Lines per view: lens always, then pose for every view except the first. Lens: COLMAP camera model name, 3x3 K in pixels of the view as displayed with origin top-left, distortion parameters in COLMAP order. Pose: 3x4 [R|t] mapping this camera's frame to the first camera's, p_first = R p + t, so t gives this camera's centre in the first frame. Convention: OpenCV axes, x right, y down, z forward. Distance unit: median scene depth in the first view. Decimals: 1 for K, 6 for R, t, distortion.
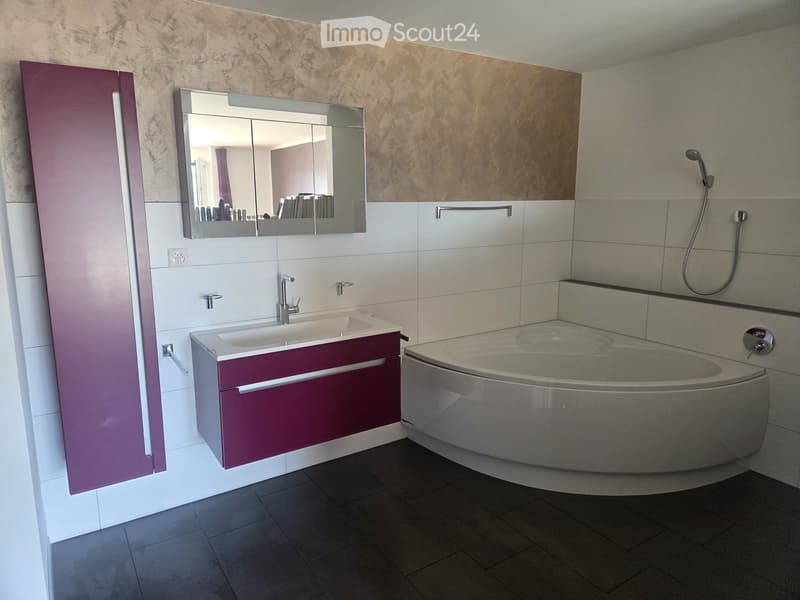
lens RADIAL K [[544.5, 0, 396.4], [0, 544.5, 296.1], [0, 0, 1]] dist [0.002959, 0.000522]
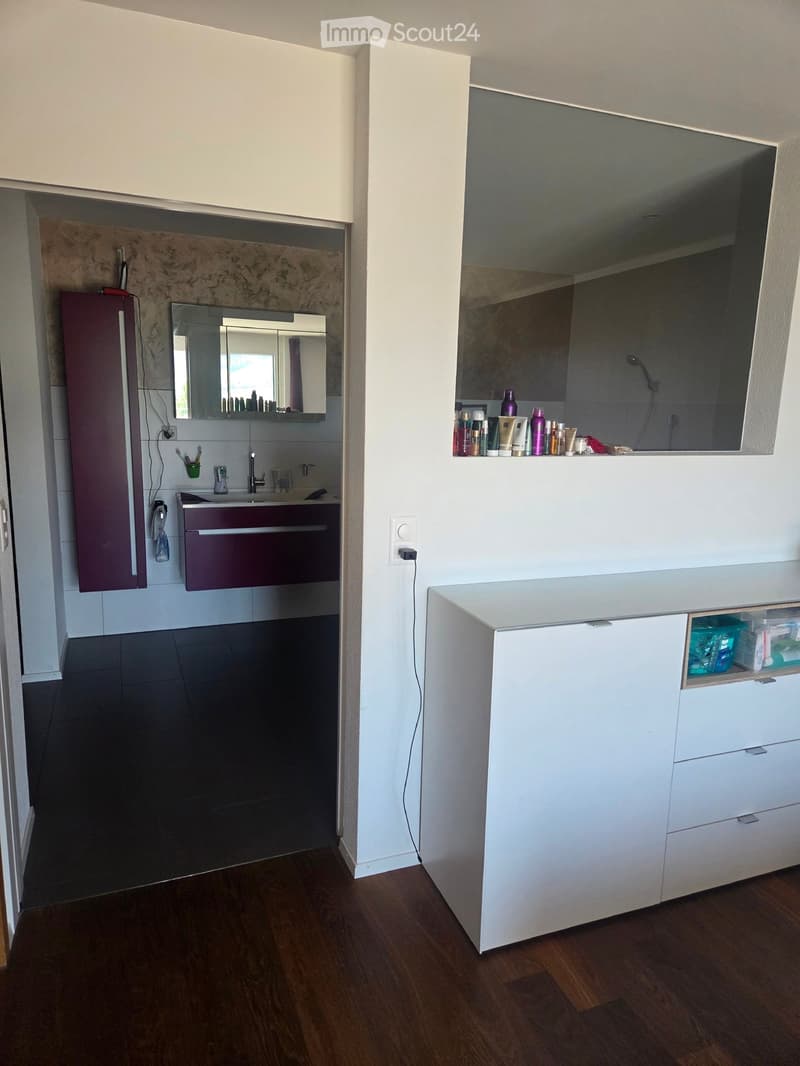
lens RADIAL K [[725.5, 0, 403.3], [0, 725.5, 536.7], [0, 0, 1]] dist [0.002959, 0.000522]
pose [[0.985275, 0.061795, -0.159421, 0.419294], [-0.059153, 0.998022, 0.021274, 0.098819], [0.160420, -0.011531, 0.986981, -0.584857]]
